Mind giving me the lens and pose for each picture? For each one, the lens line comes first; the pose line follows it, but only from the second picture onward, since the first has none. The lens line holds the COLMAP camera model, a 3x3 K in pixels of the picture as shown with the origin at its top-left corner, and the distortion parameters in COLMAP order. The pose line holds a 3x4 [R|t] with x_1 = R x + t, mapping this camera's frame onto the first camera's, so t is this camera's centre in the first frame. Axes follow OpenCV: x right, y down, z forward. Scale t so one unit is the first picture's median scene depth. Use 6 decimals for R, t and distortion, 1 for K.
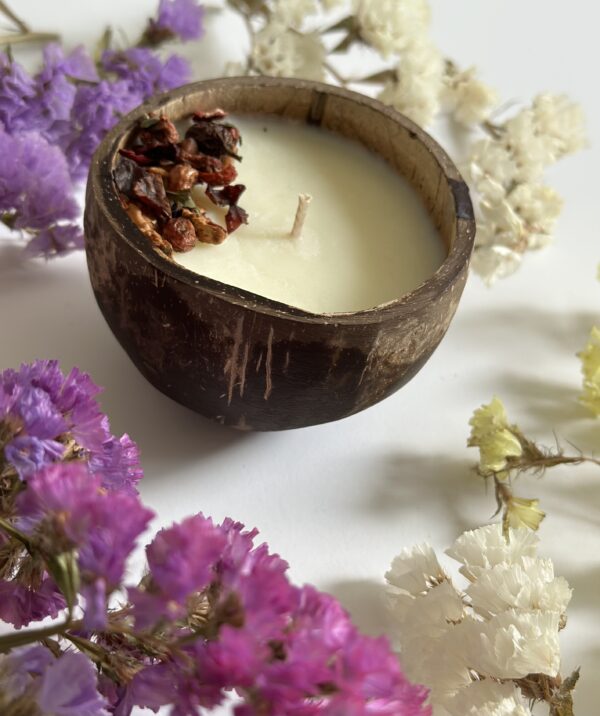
lens RADIAL K [[1196.9, 0, 322.5], [0, 1196.9, 358.0], [0, 0, 1]] dist [0.099885, 0.000000]
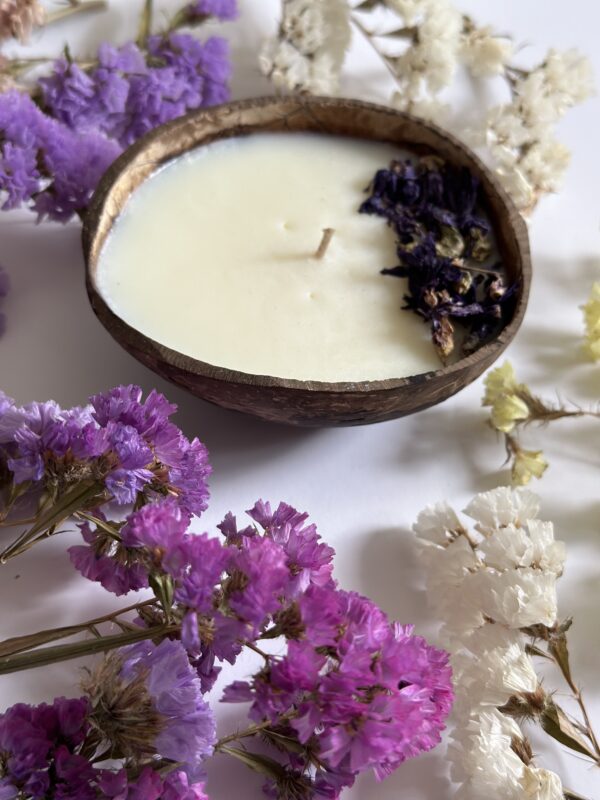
lens RADIAL K [[1103.4, 0, 307.1], [0, 1103.4, 402.6], [0, 0, 1]] dist [0.079421, 0.000000]
pose [[0.999007, -0.020053, -0.039776, -0.005862], [0.026737, 0.984136, 0.175387, -0.124465], [0.035628, -0.176276, 0.983696, -0.062050]]
